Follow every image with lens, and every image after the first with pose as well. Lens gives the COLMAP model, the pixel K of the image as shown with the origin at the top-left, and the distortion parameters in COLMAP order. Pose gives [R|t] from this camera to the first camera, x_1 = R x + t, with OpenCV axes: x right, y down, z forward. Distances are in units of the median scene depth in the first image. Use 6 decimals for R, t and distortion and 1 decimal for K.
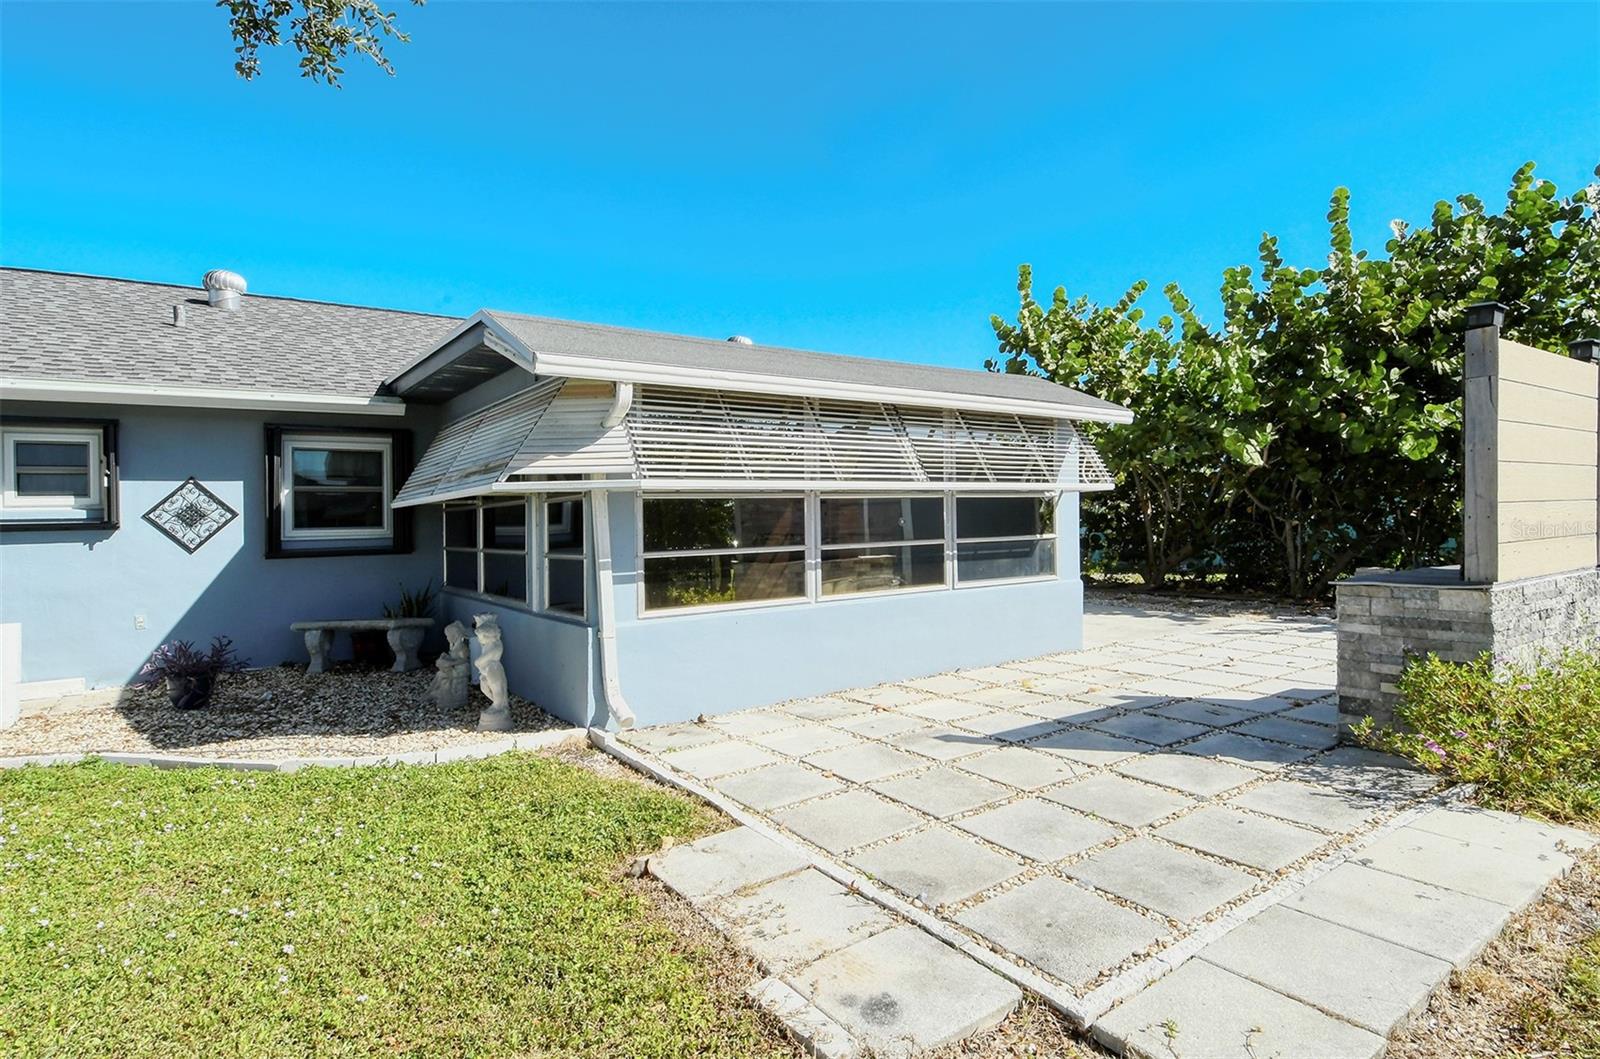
lens RADIAL K [[841.7, 0, 809.8], [0, 841.7, 517.5], [0, 0, 1]] dist [0.005433, -0.003773]
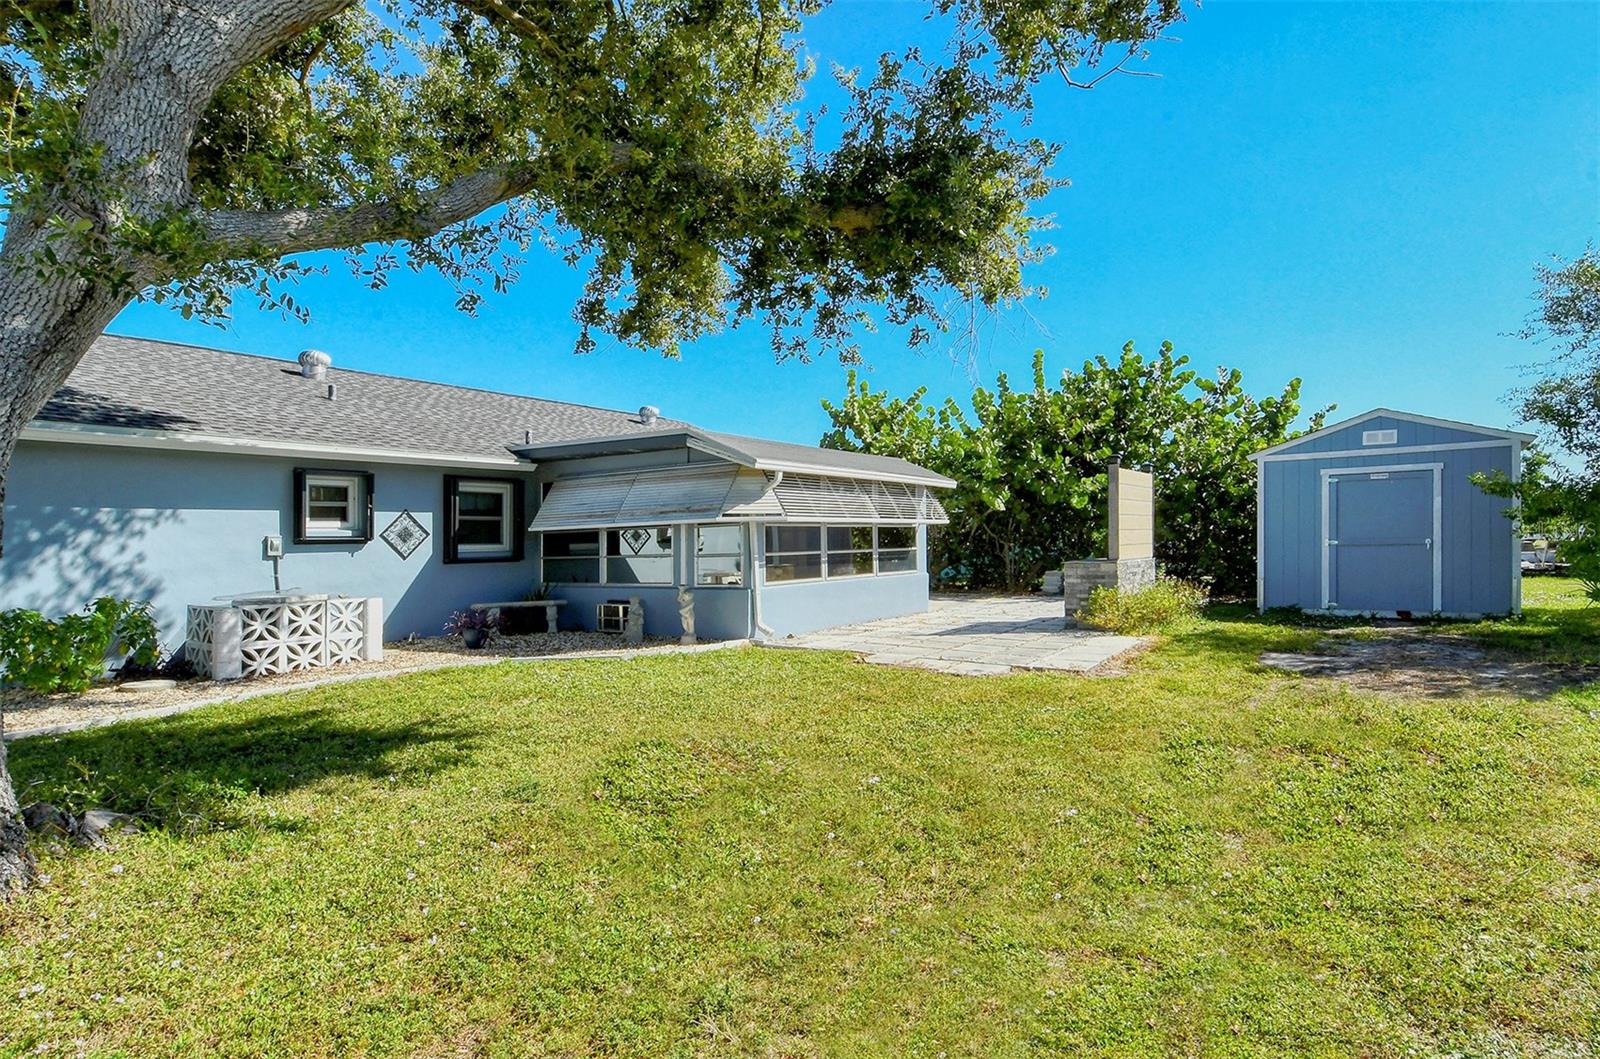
lens RADIAL K [[841.7, 0, 790.8], [0, 841.7, 537.2], [0, 0, 1]] dist [0.005433, -0.003773]
pose [[0.948362, 0.004188, 0.317161, -0.537850], [-0.000004, 0.999913, -0.013192, 0.021367], [-0.317189, 0.012510, 0.948280, -0.635092]]
